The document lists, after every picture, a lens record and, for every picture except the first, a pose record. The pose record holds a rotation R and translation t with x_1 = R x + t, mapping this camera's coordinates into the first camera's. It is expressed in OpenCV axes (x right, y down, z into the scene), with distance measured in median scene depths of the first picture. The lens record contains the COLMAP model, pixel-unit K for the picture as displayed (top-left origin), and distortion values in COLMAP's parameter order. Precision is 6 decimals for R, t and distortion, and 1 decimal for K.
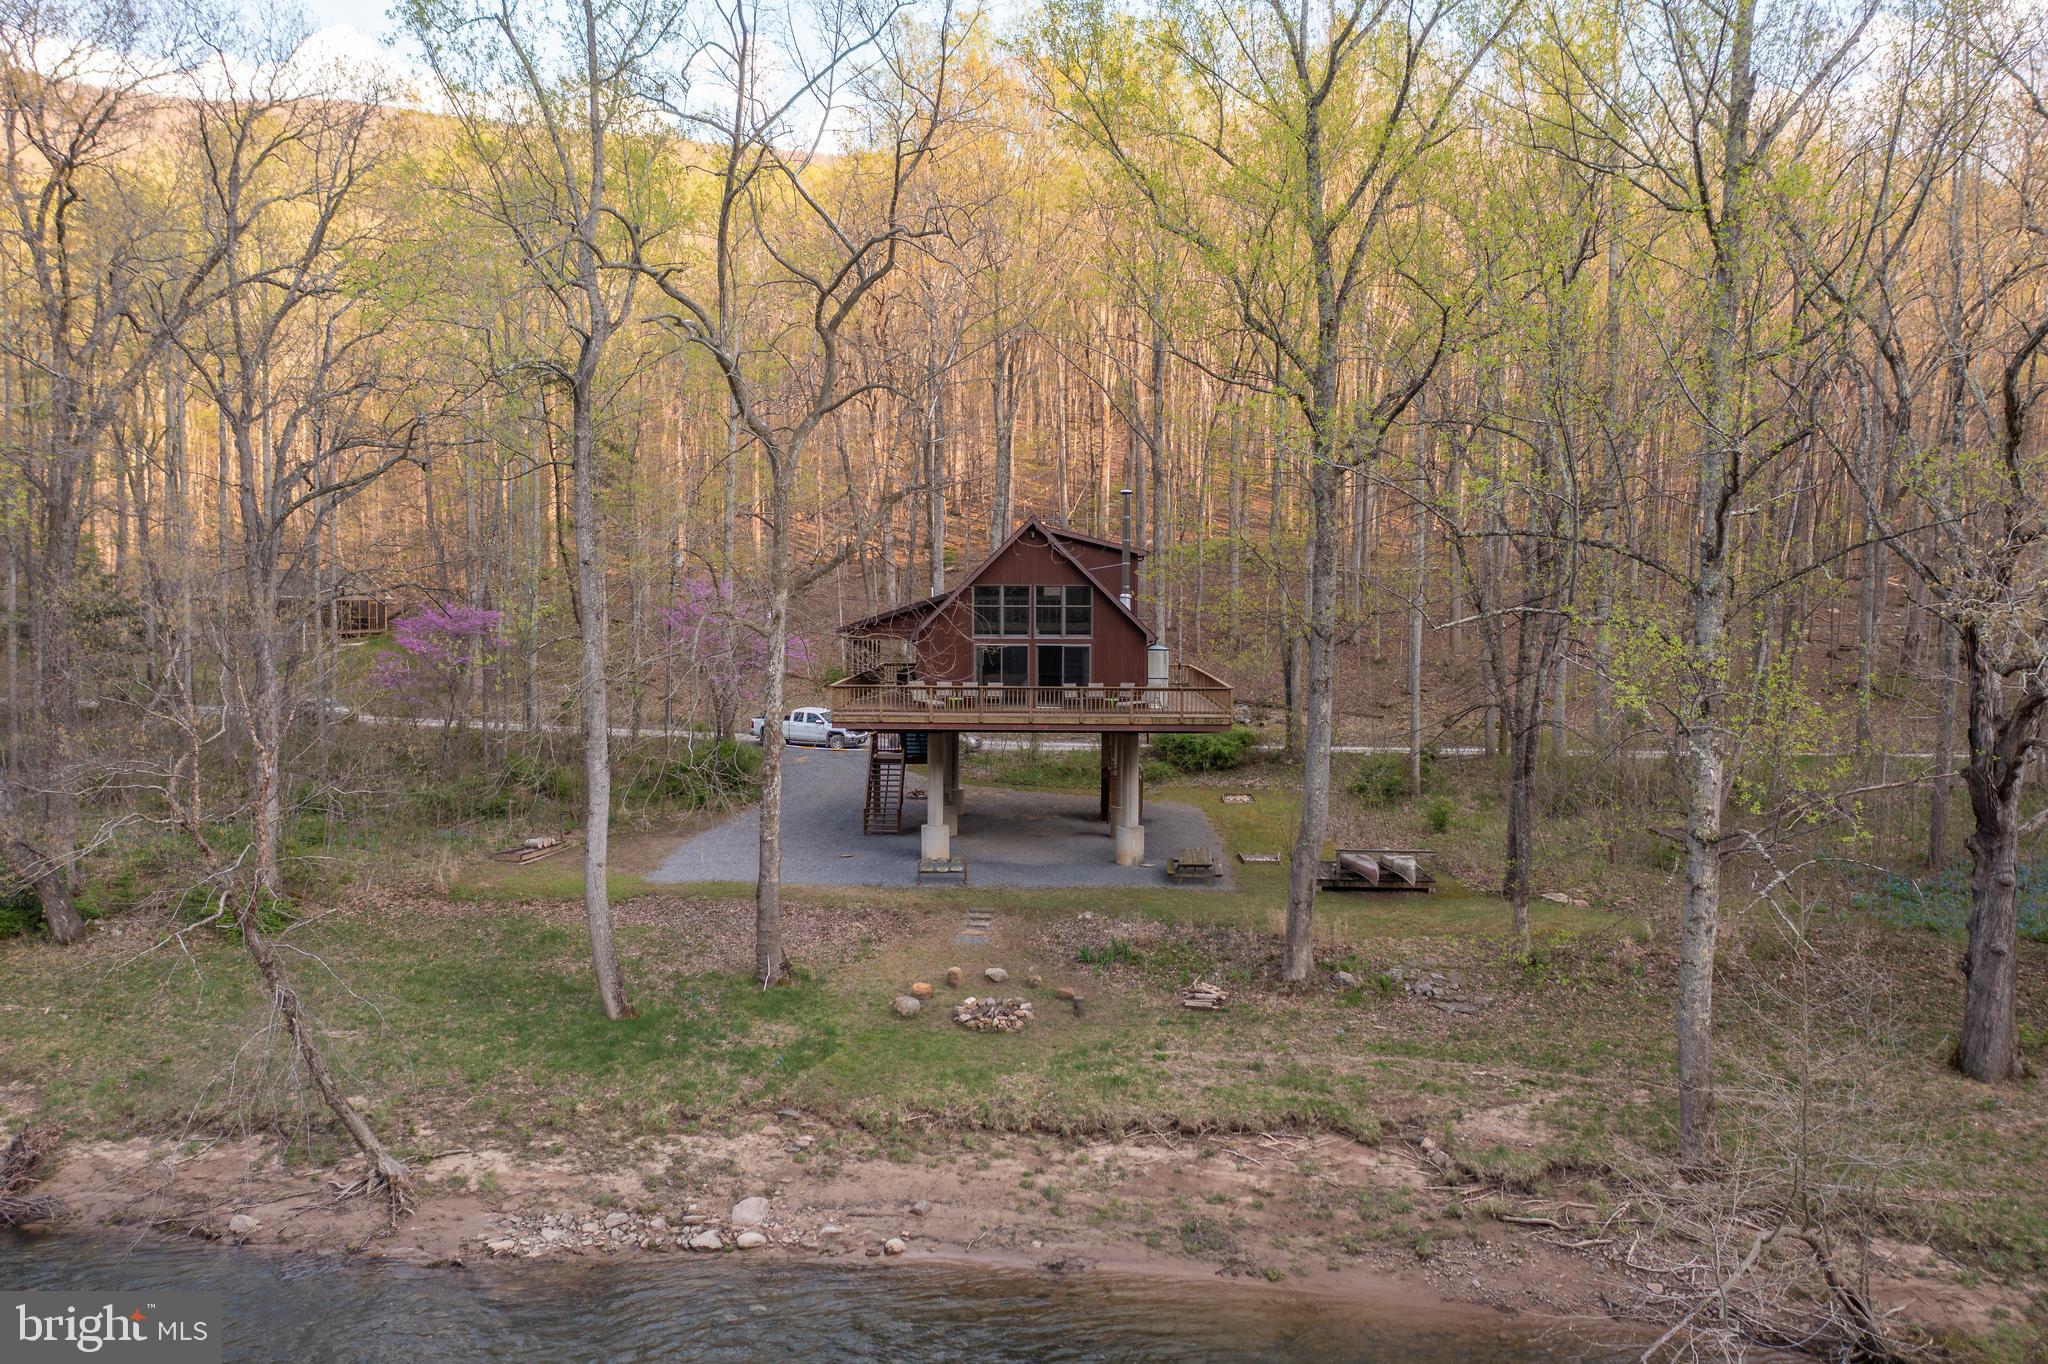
lens RADIAL K [[1704.9, 0, 1023.8], [0, 1704.9, 683.1], [0, 0, 1]] dist [-0.089772, 0.009362]
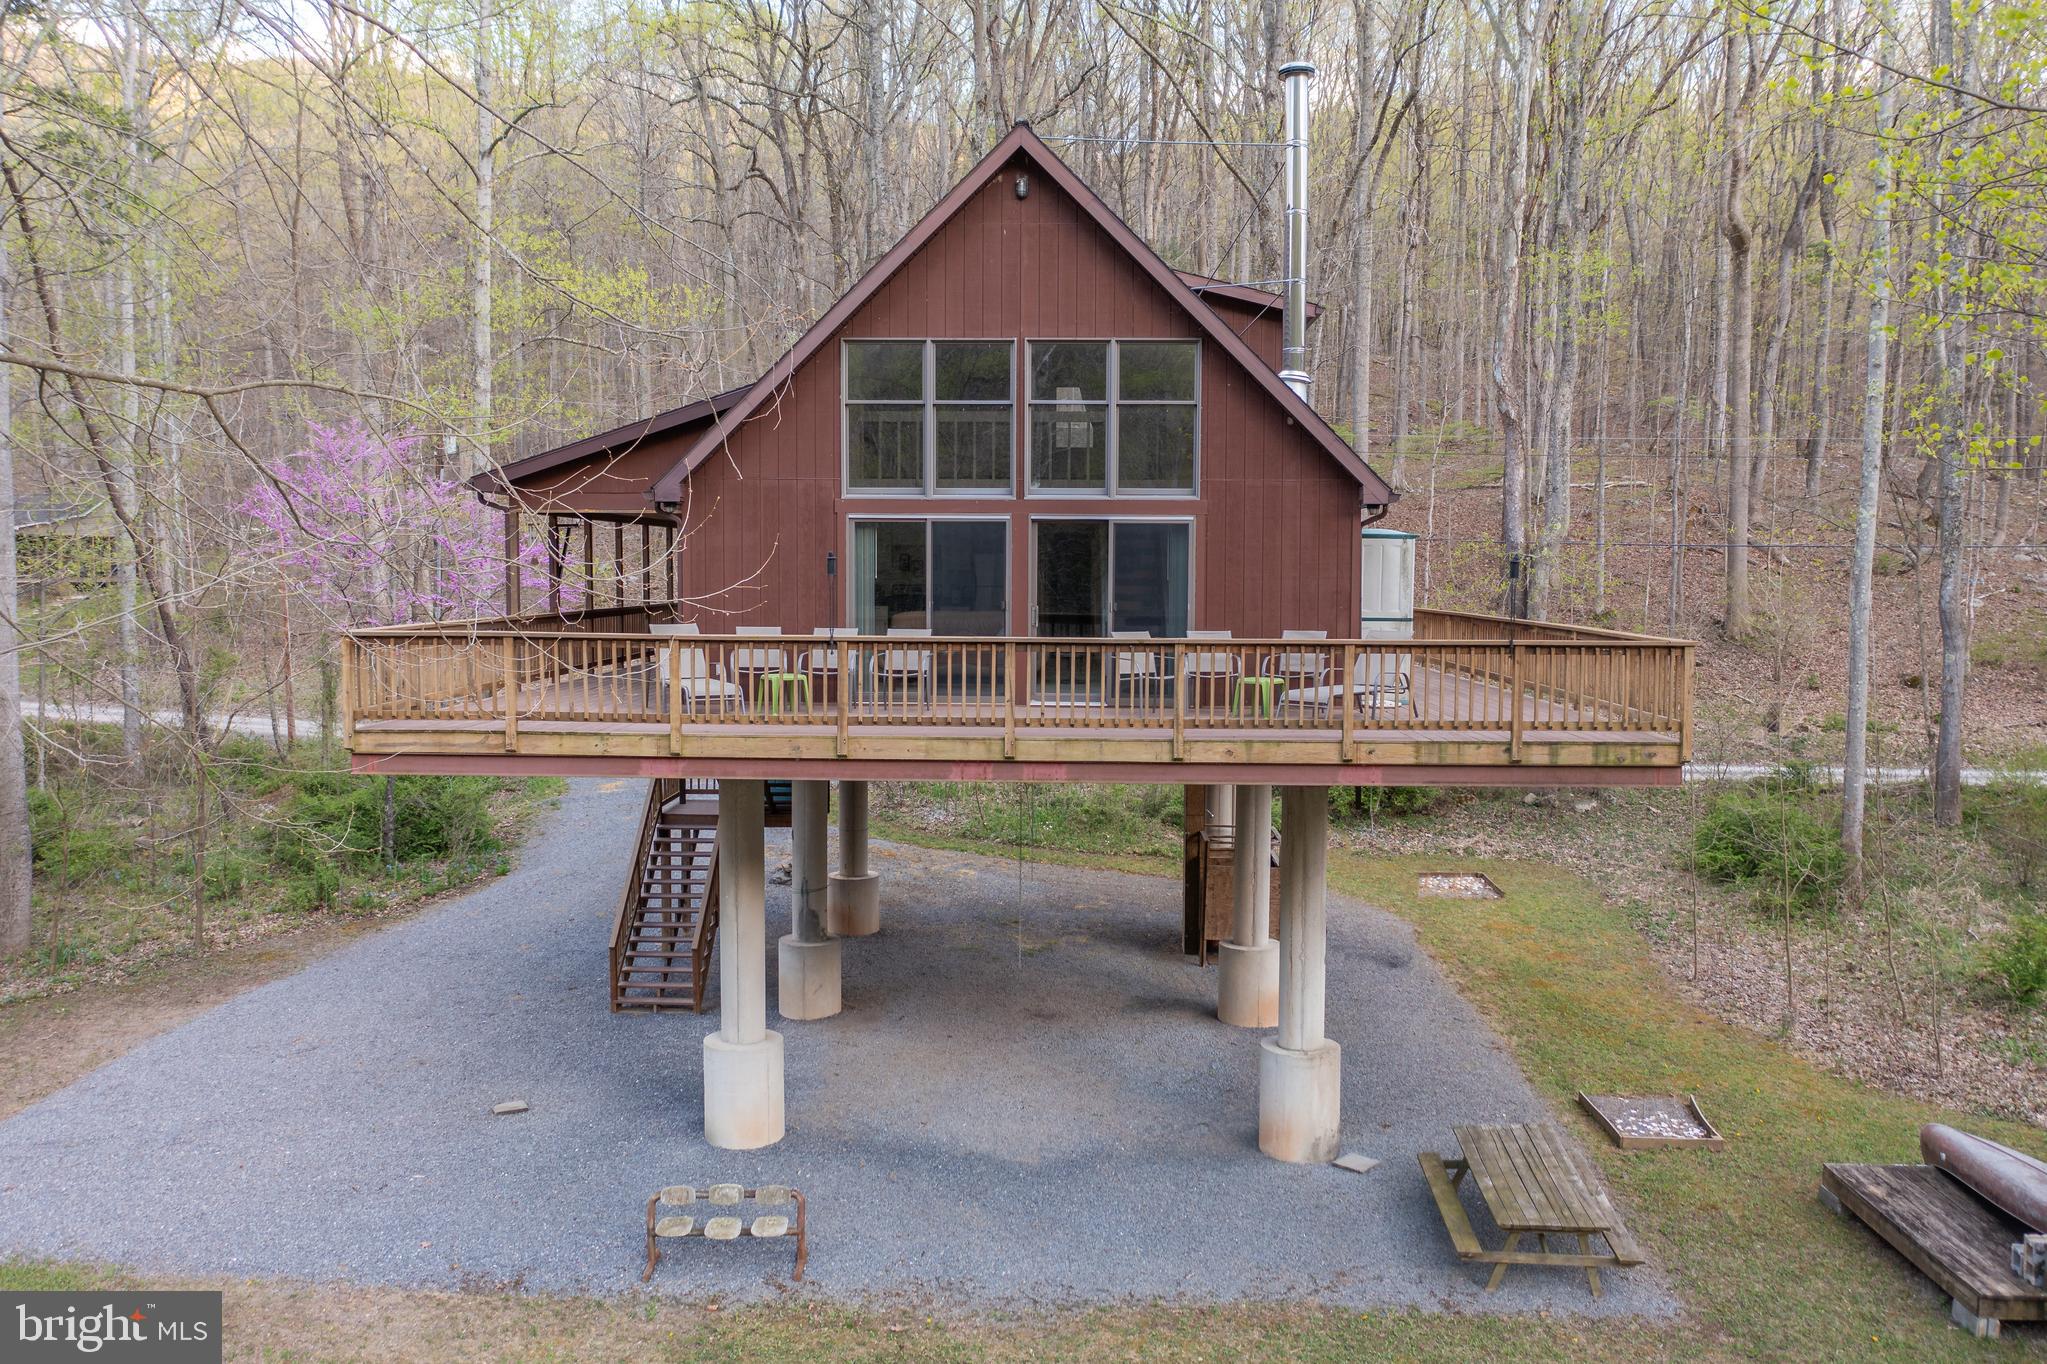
lens RADIAL K [[1704.1, 0, 1024.9], [0, 1704.1, 680.6], [0, 0, 1]] dist [-0.089772, 0.009362]
pose [[0.999962, 0.000431, -0.008761, 0.008931], [-0.000338, 0.999944, 0.010561, 0.006491], [0.008765, -0.010557, 0.999906, 0.659238]]
